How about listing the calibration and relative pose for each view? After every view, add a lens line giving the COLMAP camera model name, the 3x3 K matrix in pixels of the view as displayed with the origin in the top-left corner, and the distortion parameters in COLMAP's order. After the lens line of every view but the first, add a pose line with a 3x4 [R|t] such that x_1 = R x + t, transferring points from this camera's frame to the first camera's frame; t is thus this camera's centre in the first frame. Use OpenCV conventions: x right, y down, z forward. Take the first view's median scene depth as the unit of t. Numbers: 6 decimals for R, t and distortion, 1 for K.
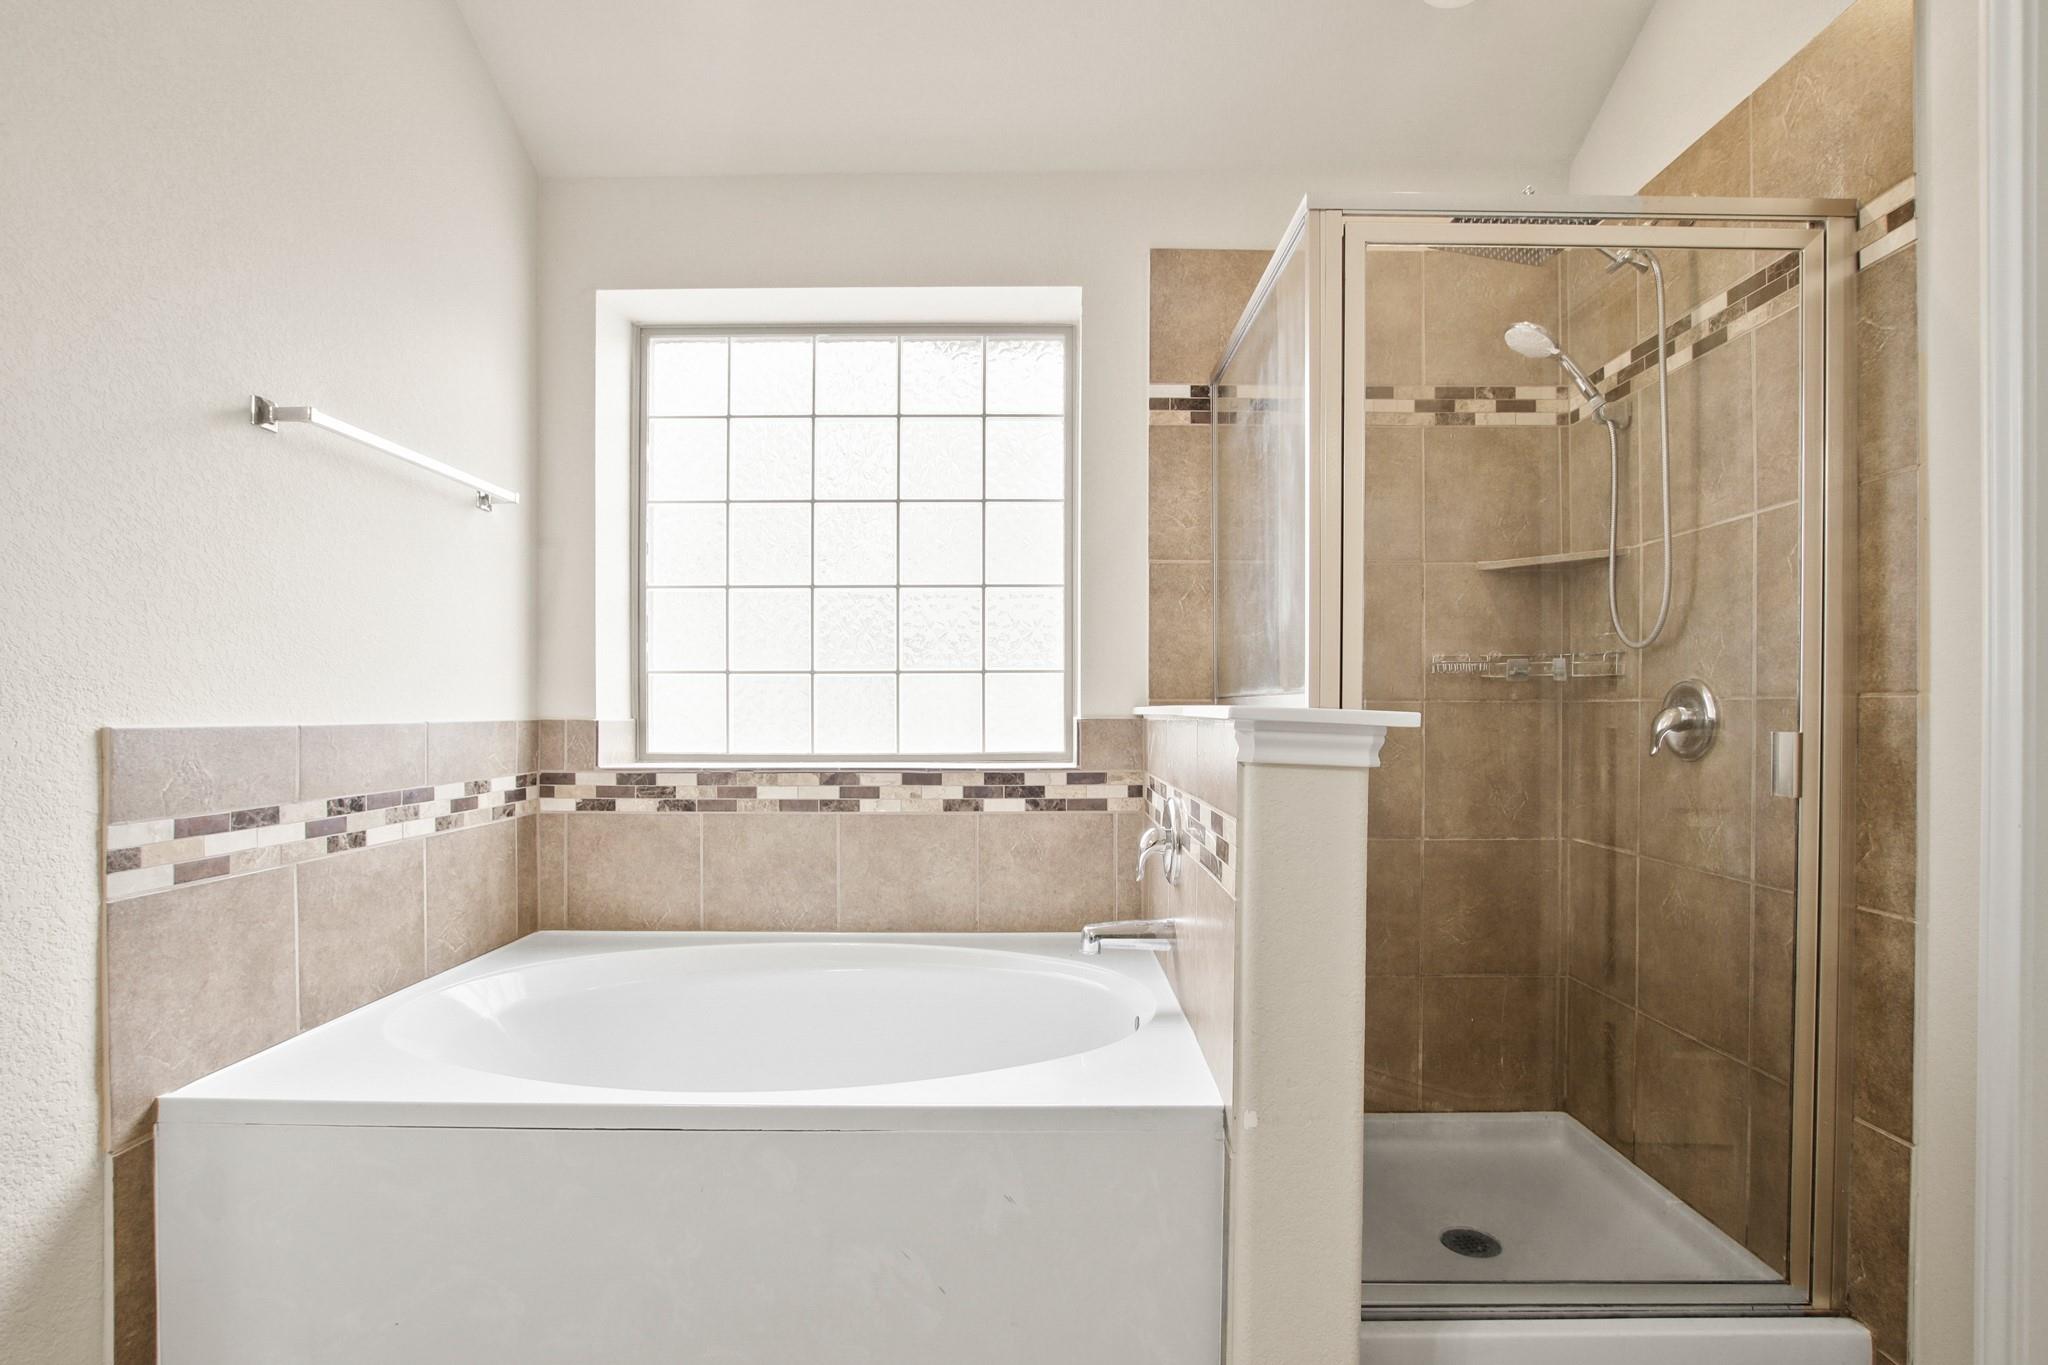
lens RADIAL K [[962.4, 0, 1030.9], [0, 962.4, 721.3], [0, 0, 1]] dist [-0.020291, 0.000726]
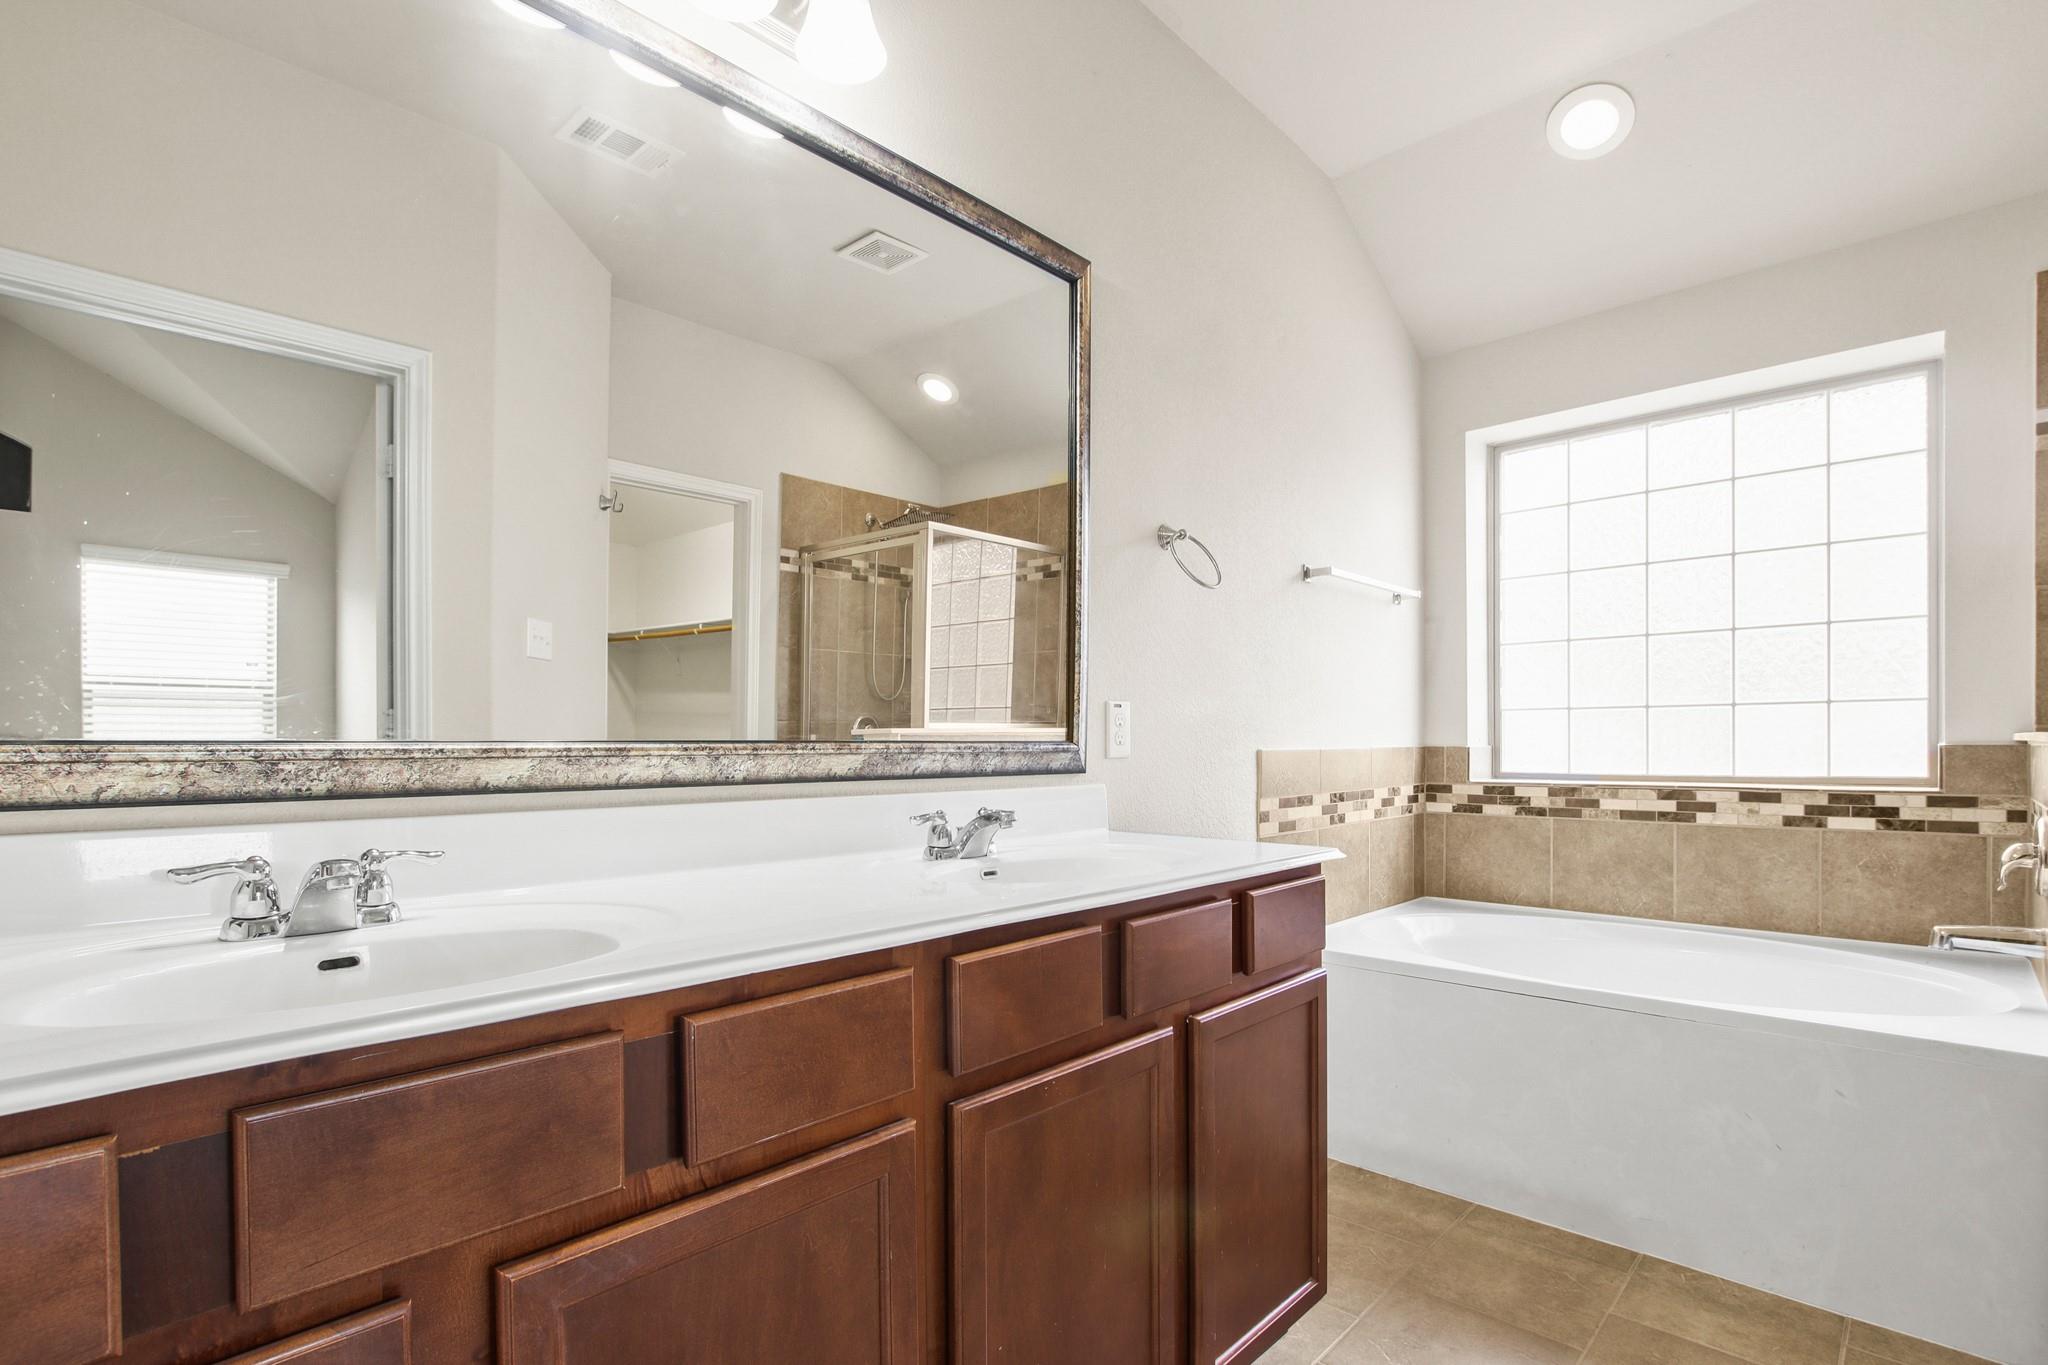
lens RADIAL K [[962.4, 0, 1035.0], [0, 962.4, 752.5], [0, 0, 1]] dist [-0.020291, 0.000726]
pose [[0.728523, 0.003151, -0.685014, 0.034810], [-0.001023, 0.999993, 0.003512, 0.003127], [0.685020, -0.001857, 0.728522, -0.429353]]
